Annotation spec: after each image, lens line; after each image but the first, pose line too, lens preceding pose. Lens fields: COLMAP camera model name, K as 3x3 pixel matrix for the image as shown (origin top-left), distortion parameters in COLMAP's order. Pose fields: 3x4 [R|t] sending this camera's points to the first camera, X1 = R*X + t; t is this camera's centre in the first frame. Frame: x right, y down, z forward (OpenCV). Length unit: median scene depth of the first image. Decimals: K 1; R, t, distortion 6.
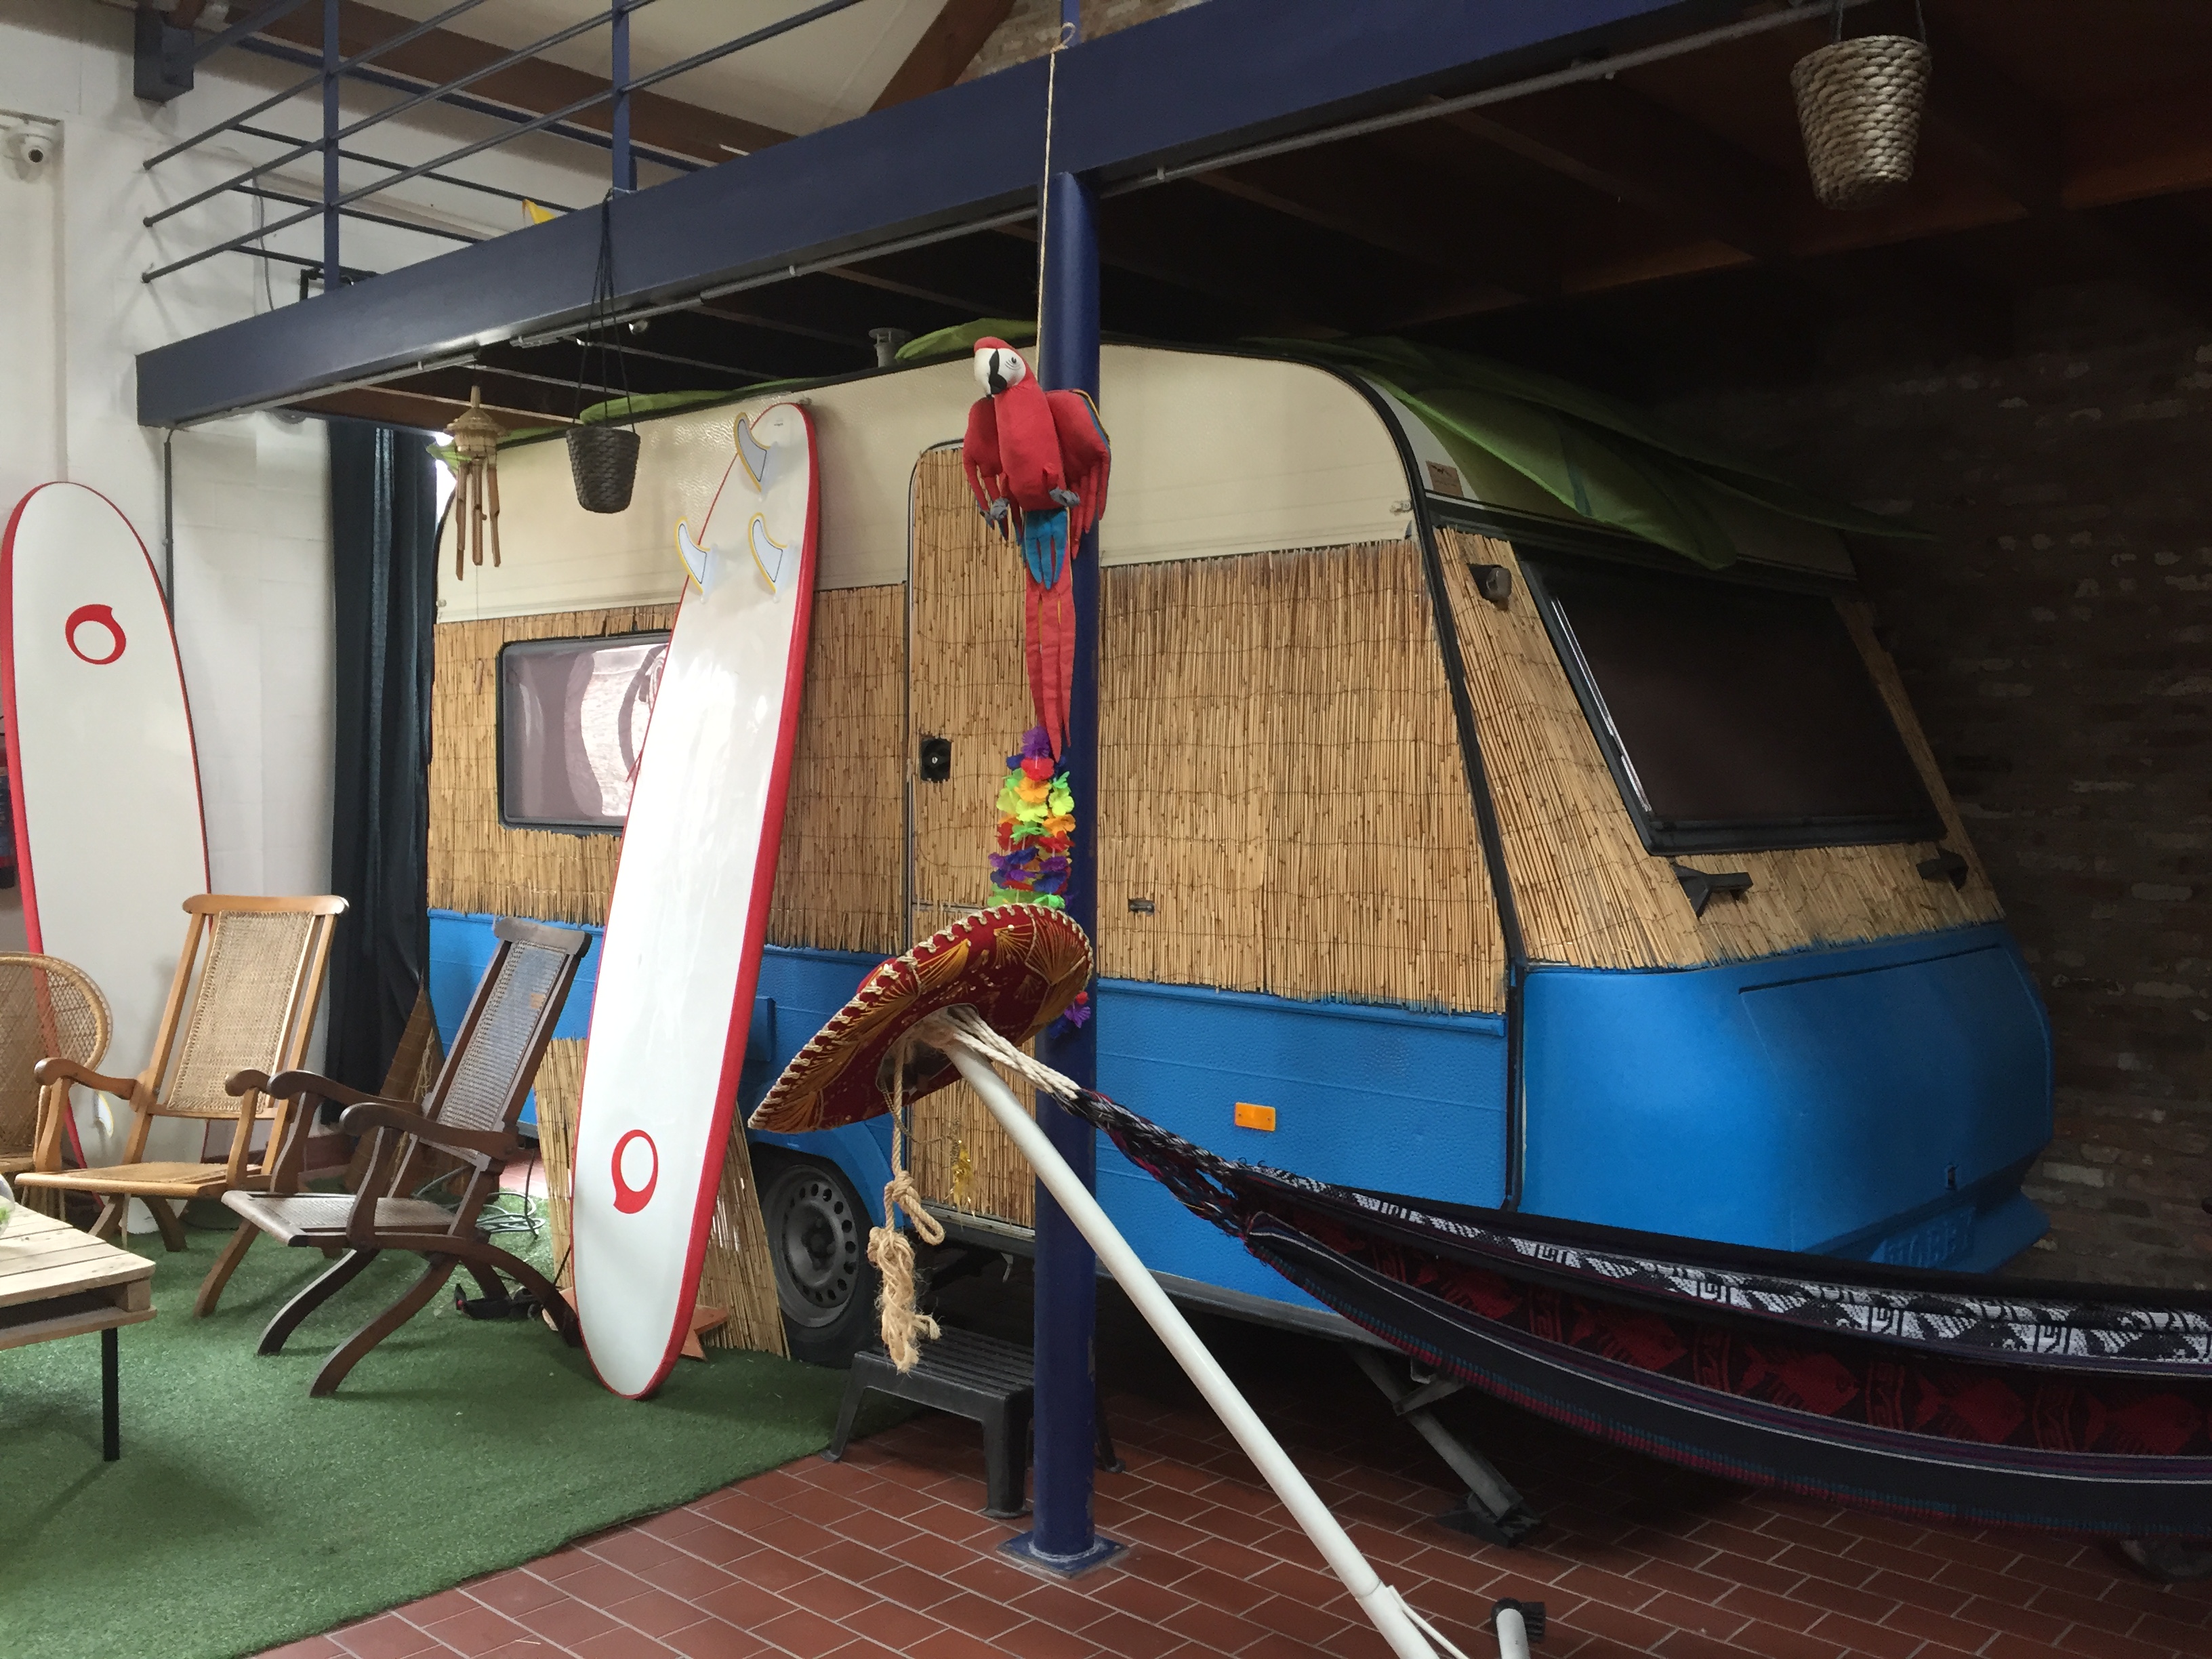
lens RADIAL K [[1932.5, 0, 1106.0], [0, 1932.5, 829.5], [0, 0, 1]] dist [-0.004044, -0.012374]
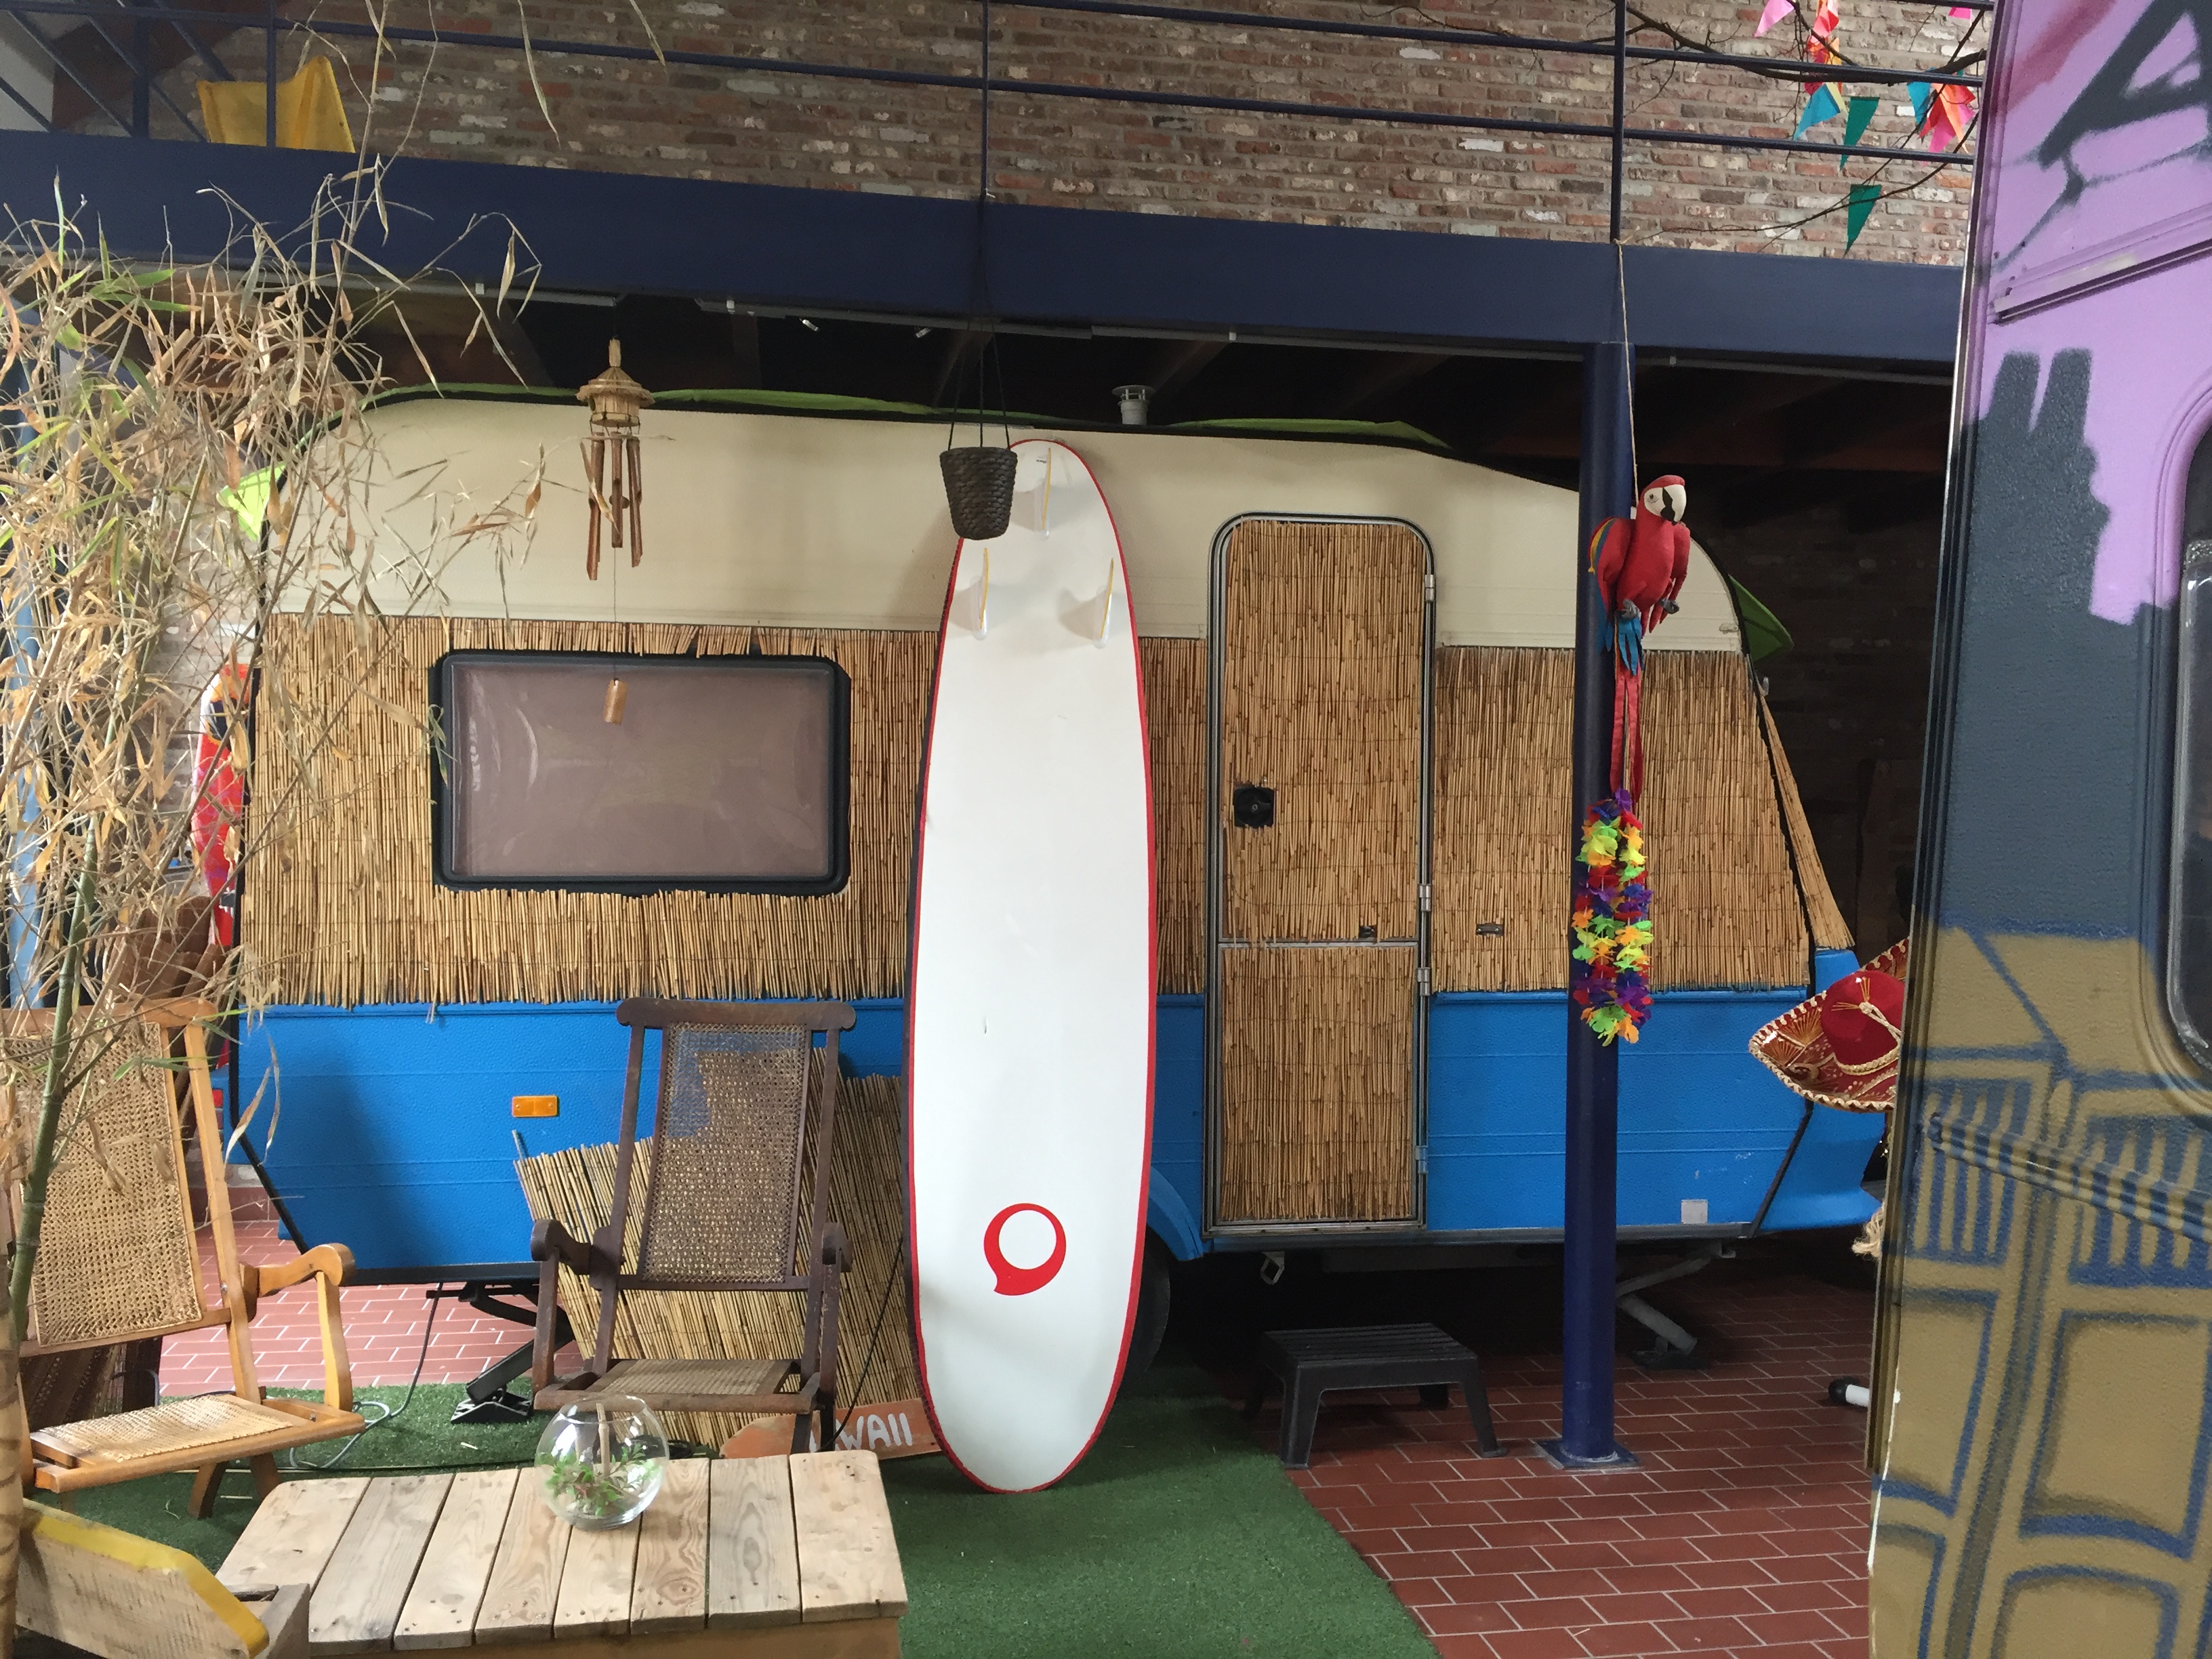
lens RADIAL K [[1932.5, 0, 1106.0], [0, 1932.5, 829.5], [0, 0, 1]] dist [-0.004044, -0.012374]
pose [[0.616456, -0.019145, 0.787157, -1.092868], [0.017862, 0.999787, 0.010328, -0.040142], [-0.787187, 0.007693, 0.616667, 0.447807]]
